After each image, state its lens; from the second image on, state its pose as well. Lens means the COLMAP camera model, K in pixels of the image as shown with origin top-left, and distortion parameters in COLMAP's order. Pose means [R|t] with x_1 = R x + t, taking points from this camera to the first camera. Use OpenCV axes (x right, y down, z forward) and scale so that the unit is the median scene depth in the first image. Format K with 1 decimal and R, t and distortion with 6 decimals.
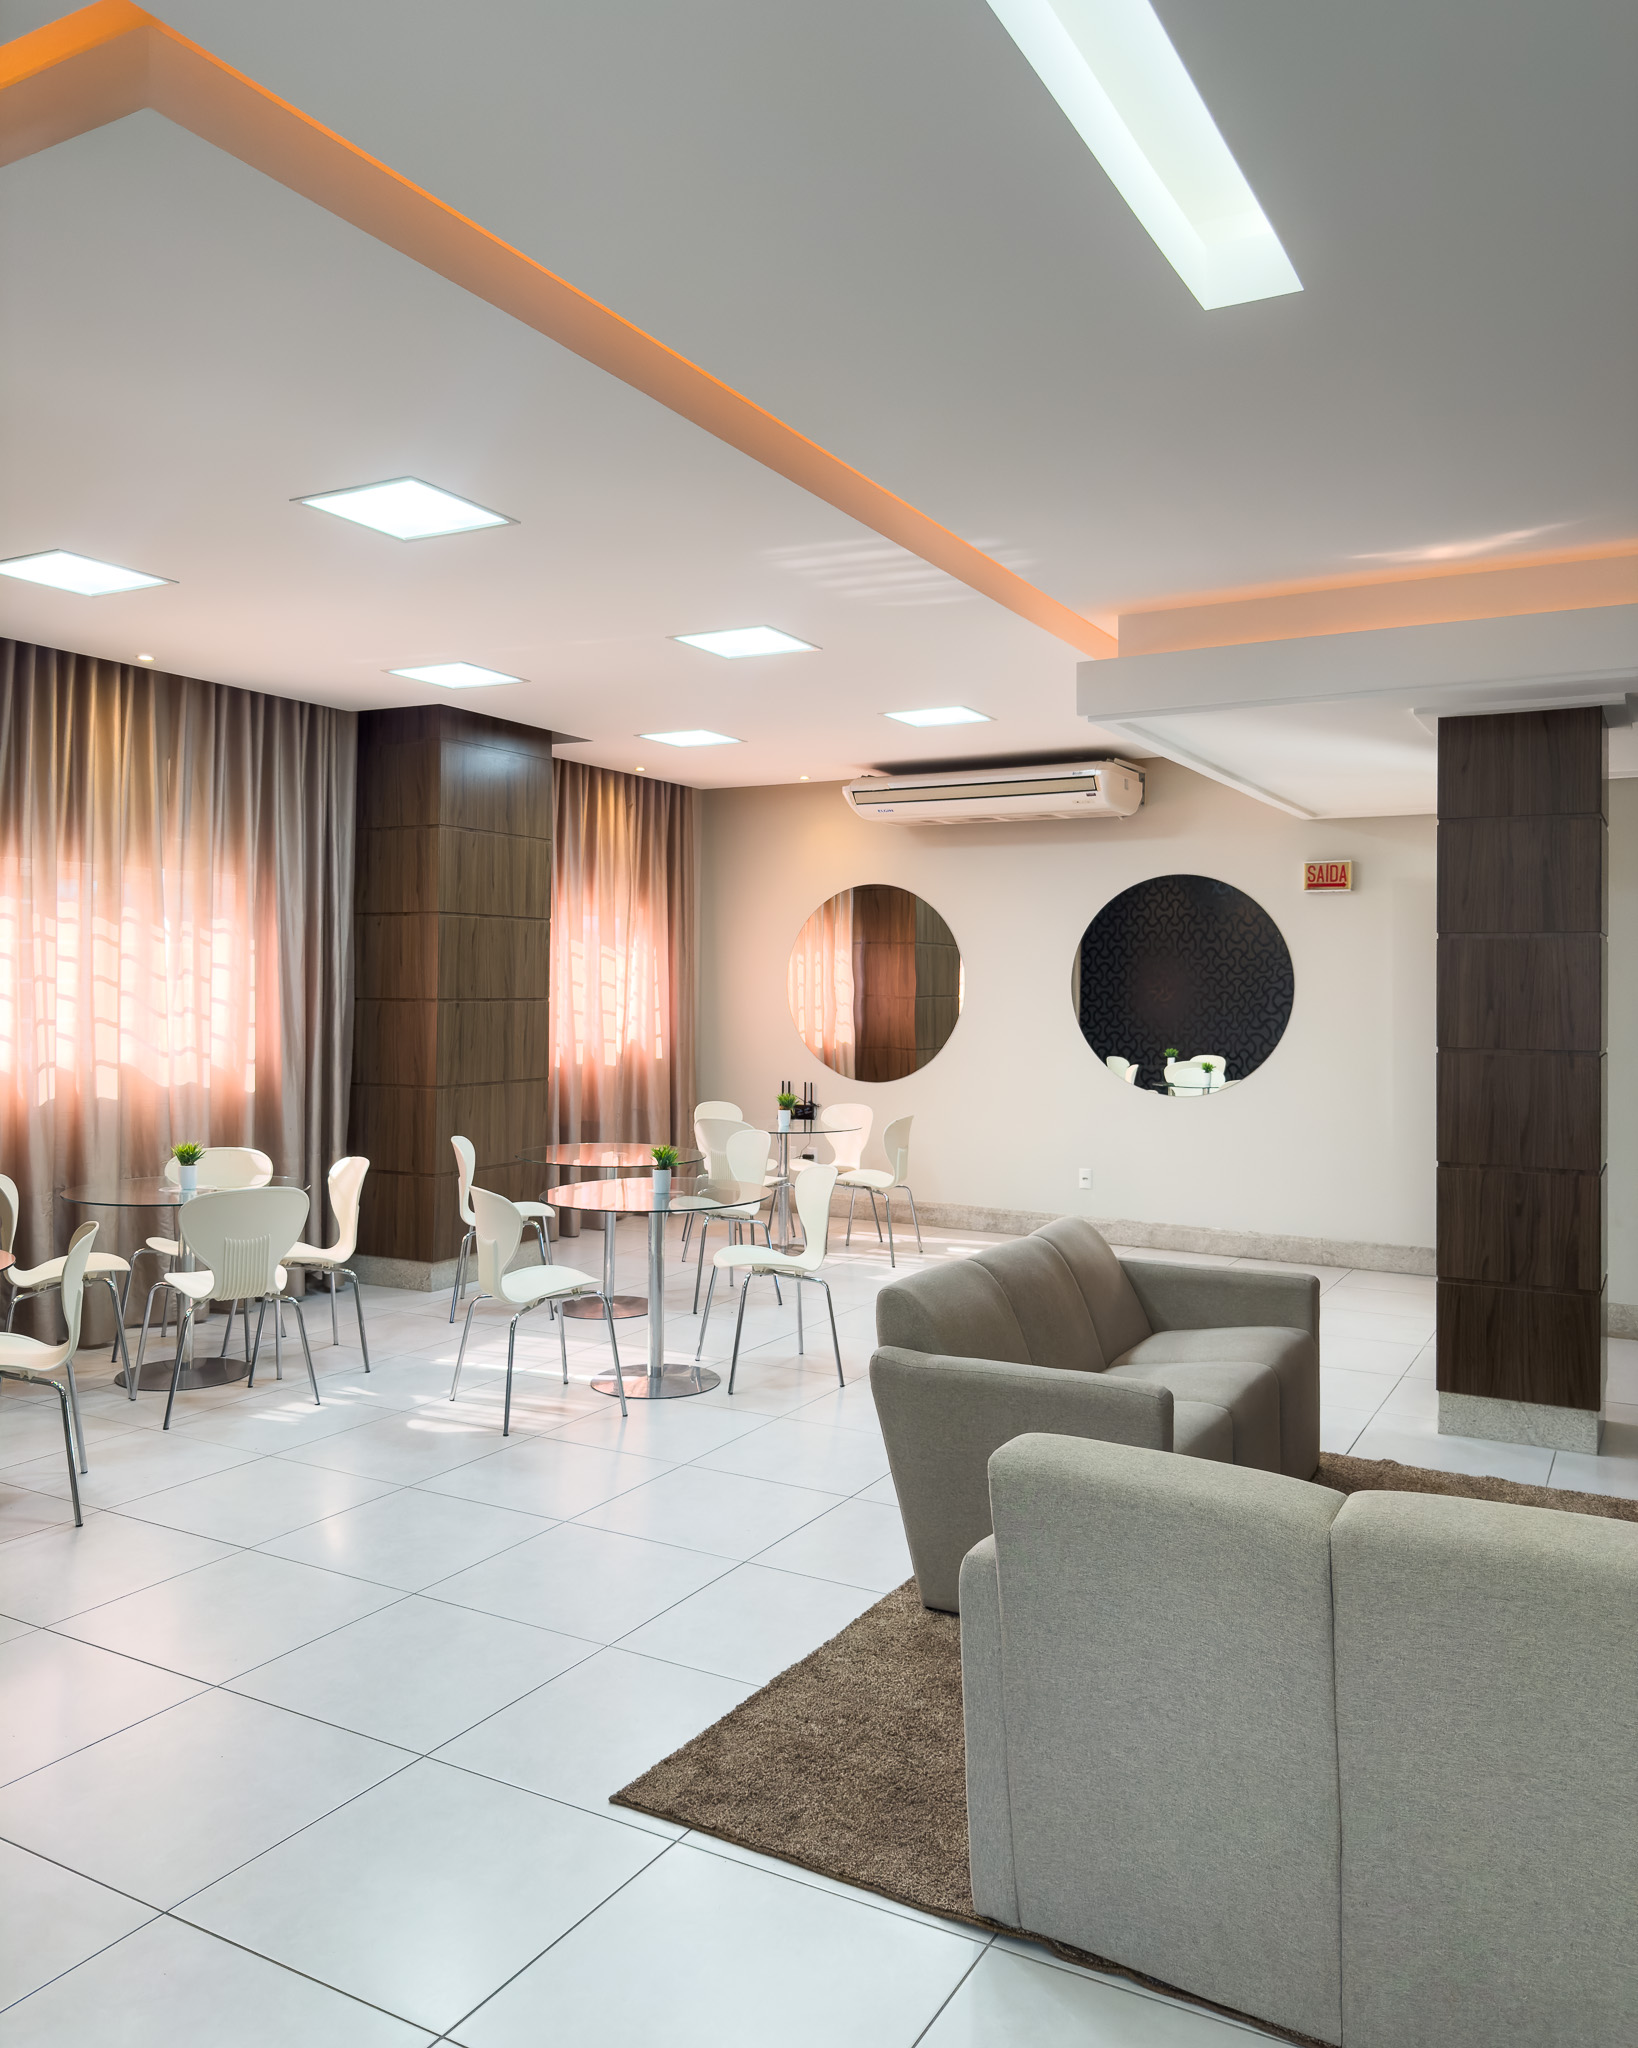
lens RADIAL K [[1523.4, 0, 803.1], [0, 1523.4, 1011.2], [0, 0, 1]] dist [0.004465, -0.001124]
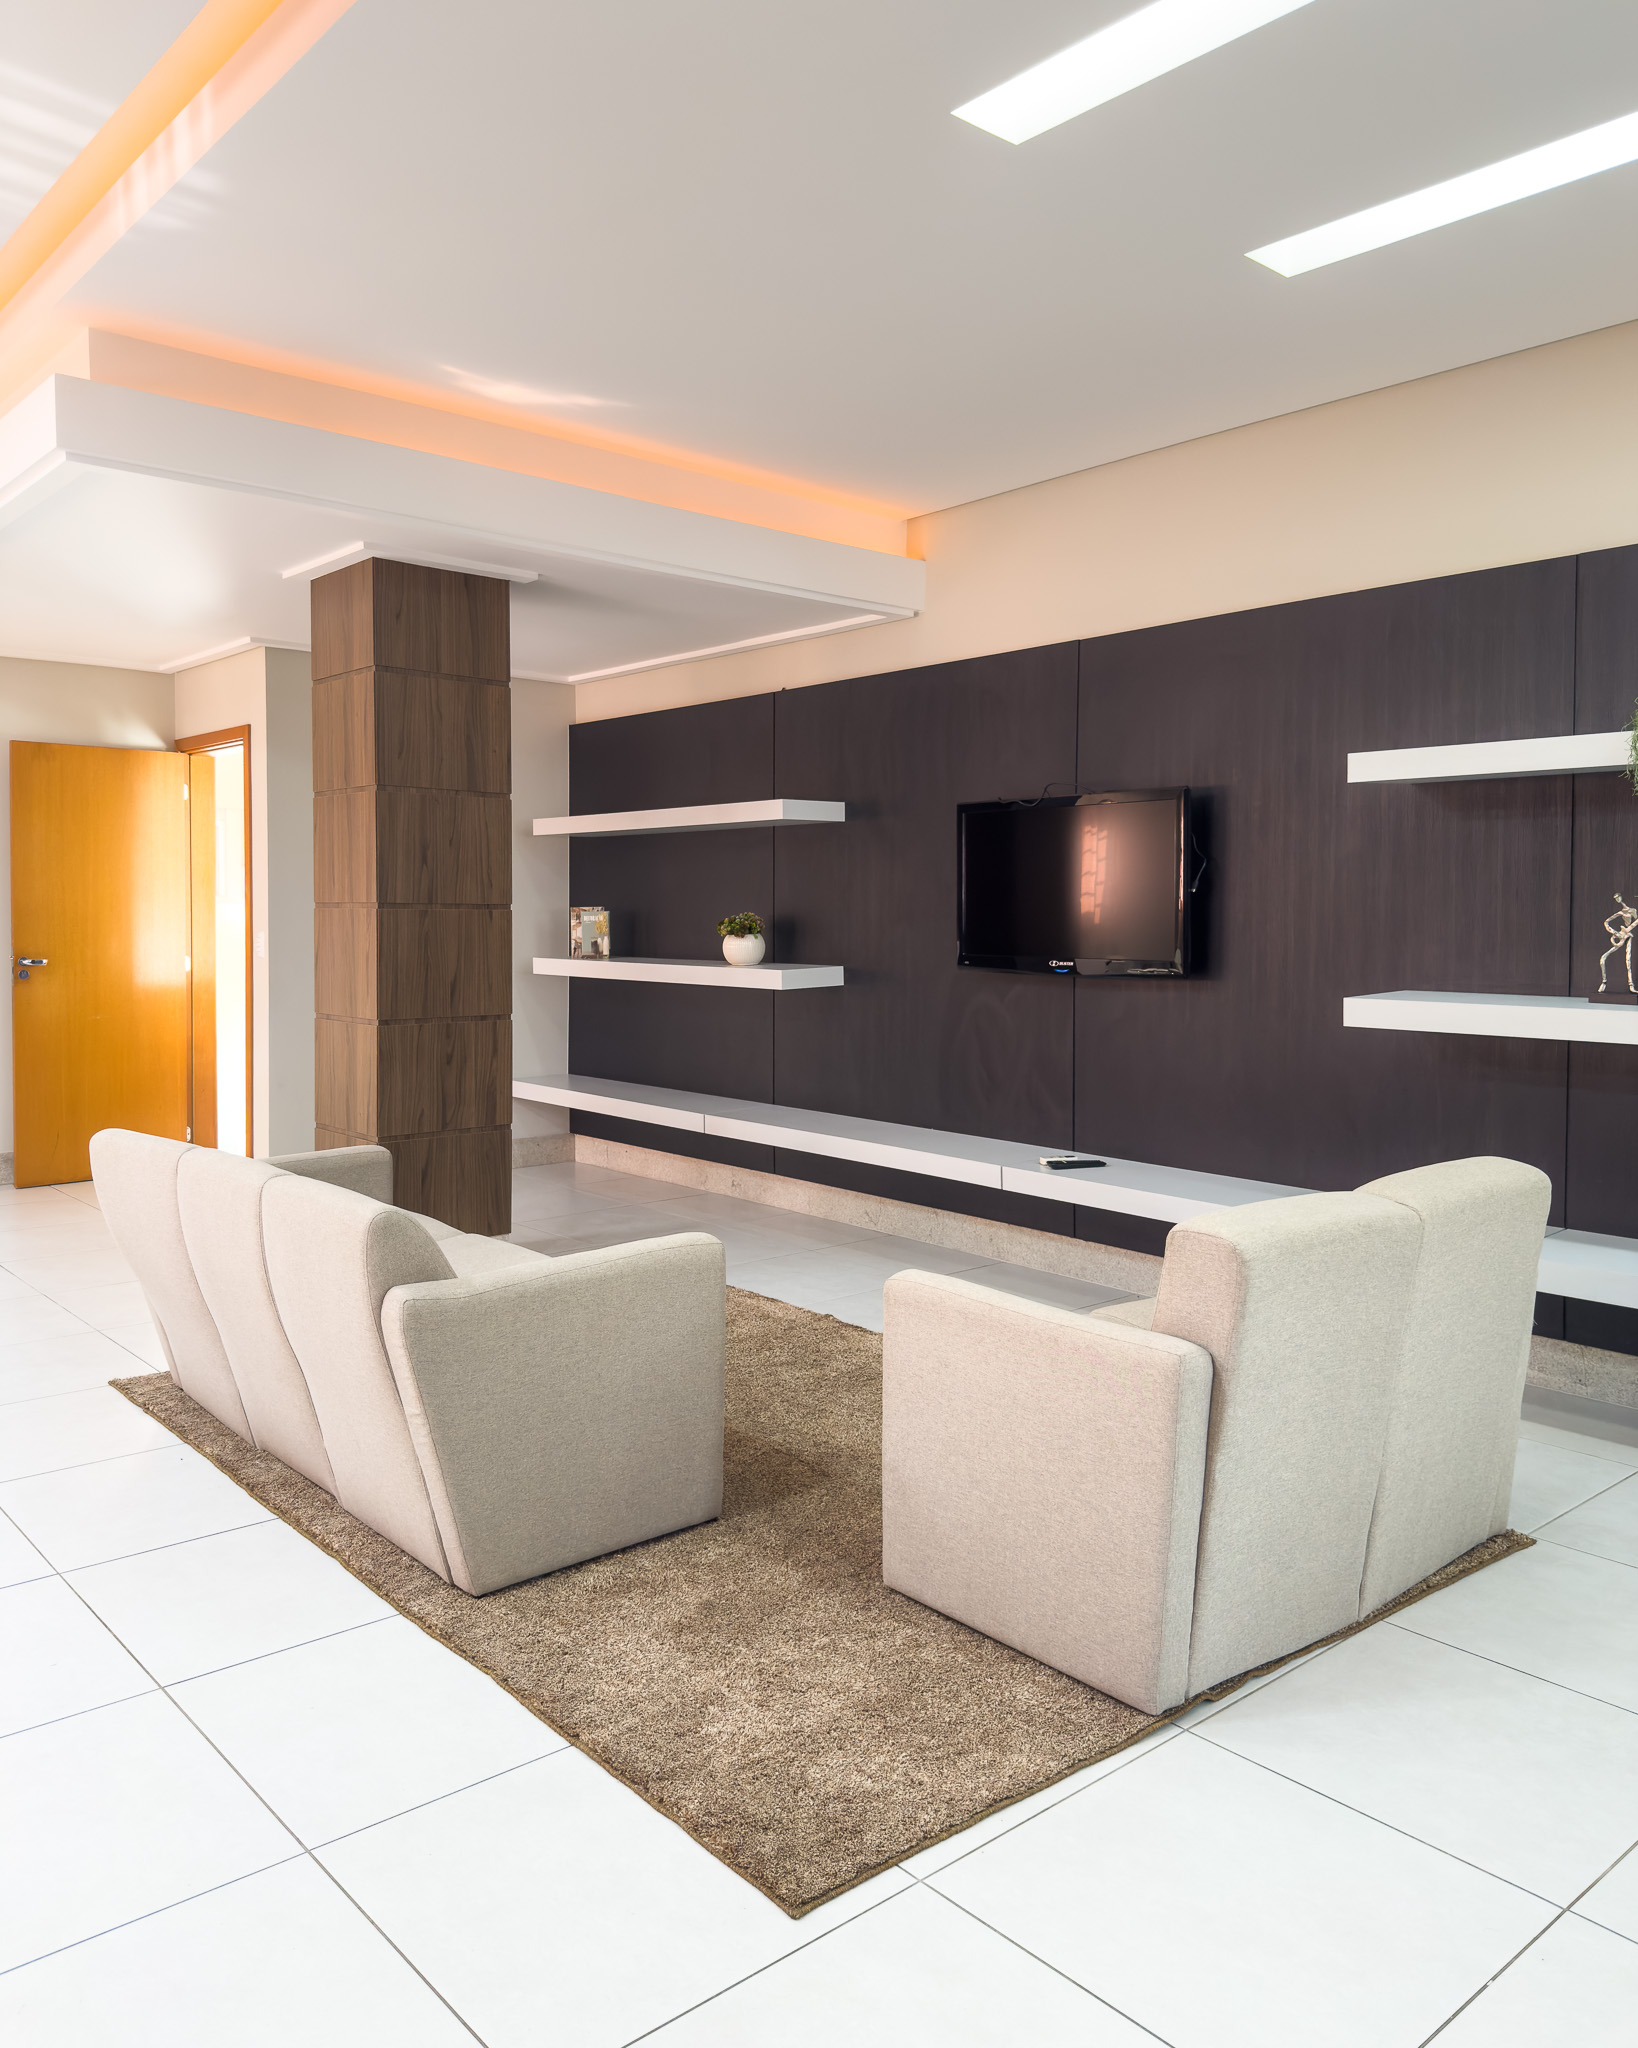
lens RADIAL K [[1523.4, 0, 803.9], [0, 1523.4, 1019.5], [0, 0, 1]] dist [0.004465, -0.001124]
pose [[0.337103, -0.077610, 0.938263, -0.424912], [0.016294, 0.996928, 0.076609, 0.028419], [-0.941327, -0.010537, 0.337332, 0.431200]]
